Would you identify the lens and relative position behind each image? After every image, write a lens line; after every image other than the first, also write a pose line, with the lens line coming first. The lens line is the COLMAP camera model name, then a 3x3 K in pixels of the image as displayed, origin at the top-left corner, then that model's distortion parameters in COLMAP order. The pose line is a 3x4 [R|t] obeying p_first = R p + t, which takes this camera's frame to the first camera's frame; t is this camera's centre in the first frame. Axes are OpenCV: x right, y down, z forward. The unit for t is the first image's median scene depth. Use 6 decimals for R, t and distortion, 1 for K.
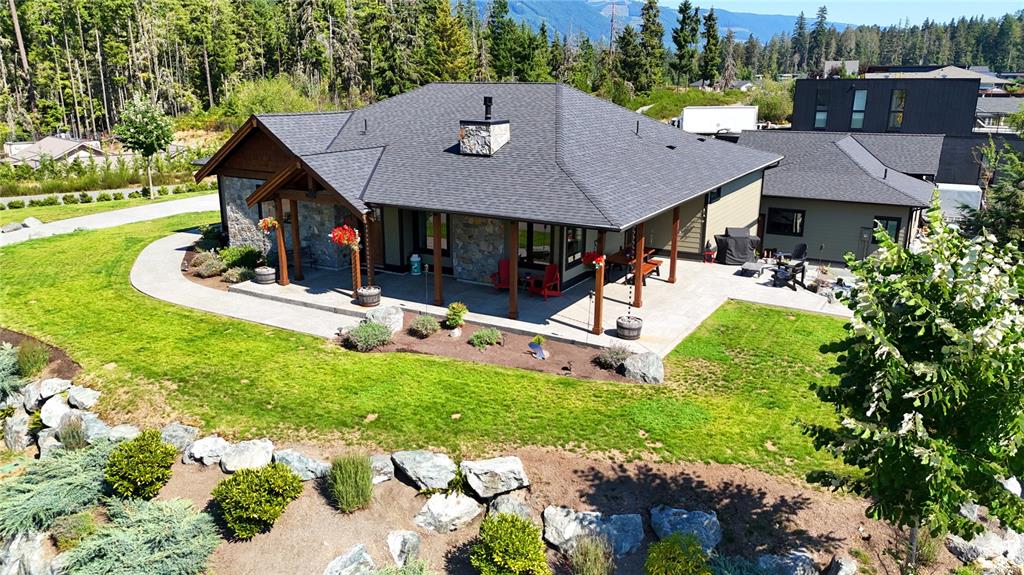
lens RADIAL K [[754.0, 0, 510.1], [0, 754.0, 286.8], [0, 0, 1]] dist [0.069269, -0.065519]
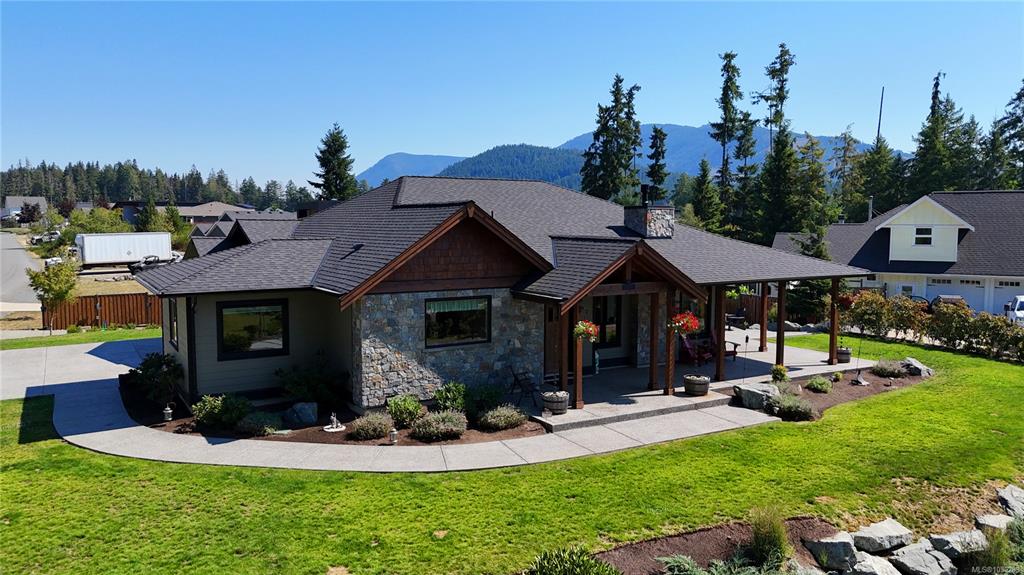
lens RADIAL K [[754.0, 0, 511.5], [0, 754.0, 289.1], [0, 0, 1]] dist [0.069269, -0.065519]
pose [[0.489988, -0.081988, 0.867865, -0.967307], [0.232357, 0.971833, -0.039376, -0.103723], [-0.840191, 0.220948, 0.495238, 0.621675]]
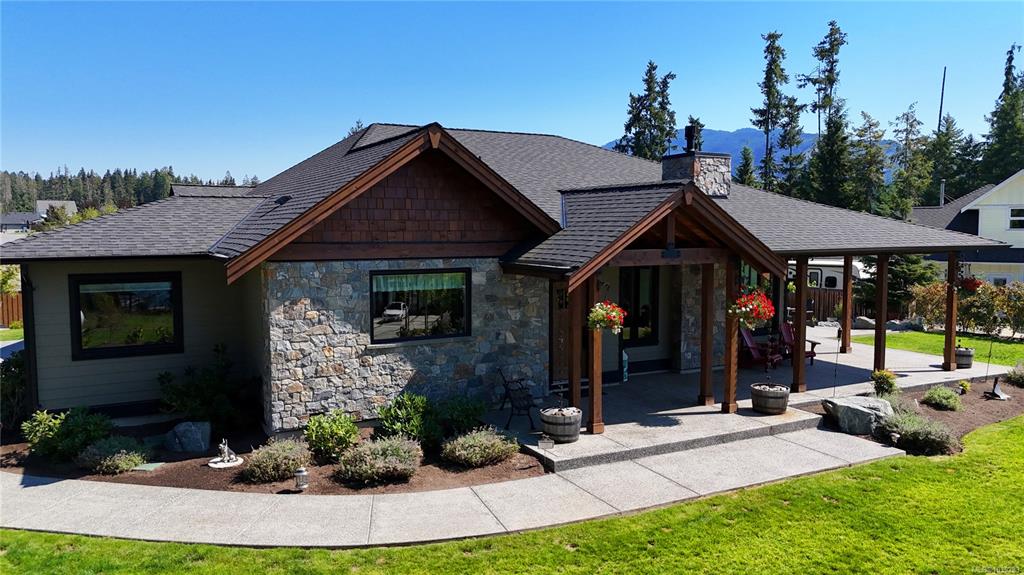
lens RADIAL K [[754.0, 0, 511.7], [0, 754.0, 288.1], [0, 0, 1]] dist [0.069269, -0.065519]
pose [[0.525985, -0.073896, 0.847277, -0.742844], [0.230405, 0.971346, -0.058317, -0.080148], [-0.818690, 0.225891, 0.527940, 0.721623]]
